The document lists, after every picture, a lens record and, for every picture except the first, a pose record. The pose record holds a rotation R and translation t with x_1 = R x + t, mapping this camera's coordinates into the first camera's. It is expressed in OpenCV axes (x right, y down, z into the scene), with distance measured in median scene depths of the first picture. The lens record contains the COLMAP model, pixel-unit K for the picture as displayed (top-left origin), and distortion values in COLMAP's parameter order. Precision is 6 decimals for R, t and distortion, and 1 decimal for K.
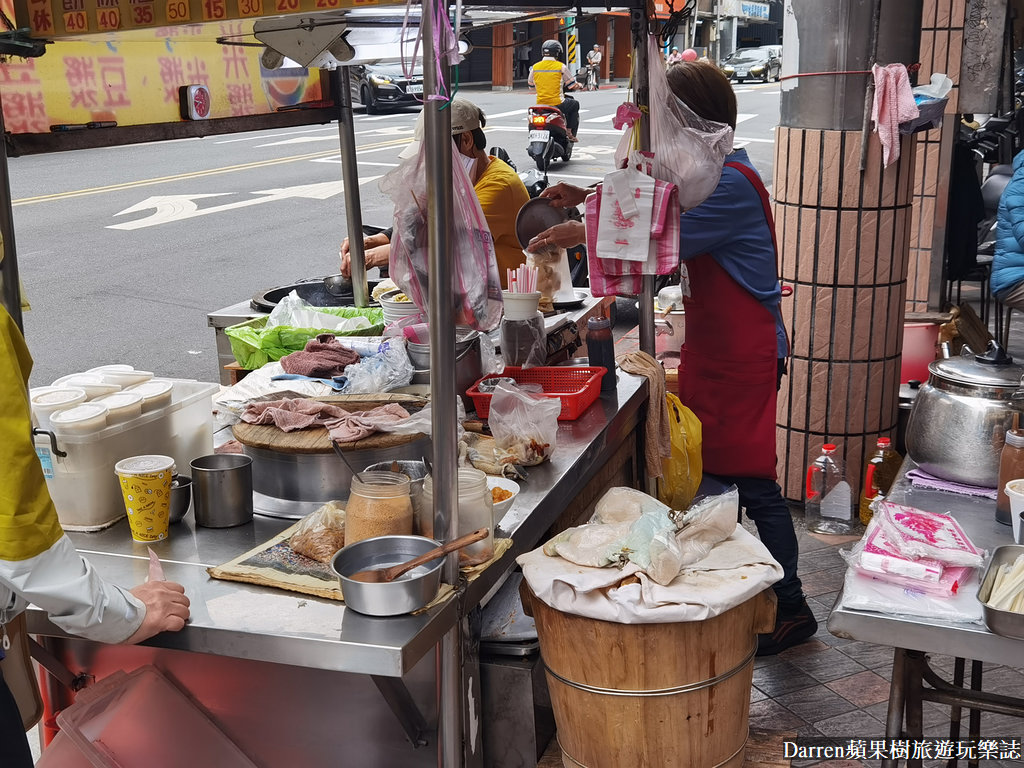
lens RADIAL K [[1315.1, 0, 501.0], [0, 1315.1, 372.2], [0, 0, 1]] dist [-0.004056, 0.000000]
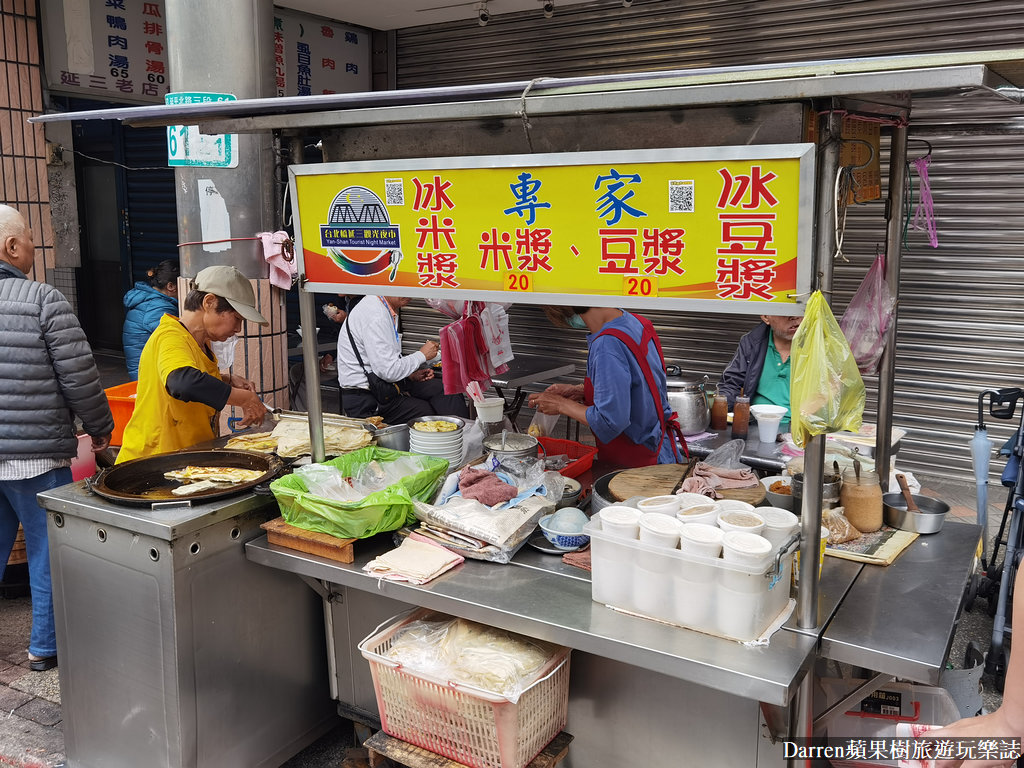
lens RADIAL K [[962.9, 0, 534.7], [0, 962.9, 387.1], [0, 0, 1]] dist [-0.042656, 0.070021]
pose [[0.182039, -0.159322, 0.970298, -1.176603], [0.220857, 0.968197, 0.117542, -0.225288], [-0.958167, 0.192900, 0.211437, 0.931873]]
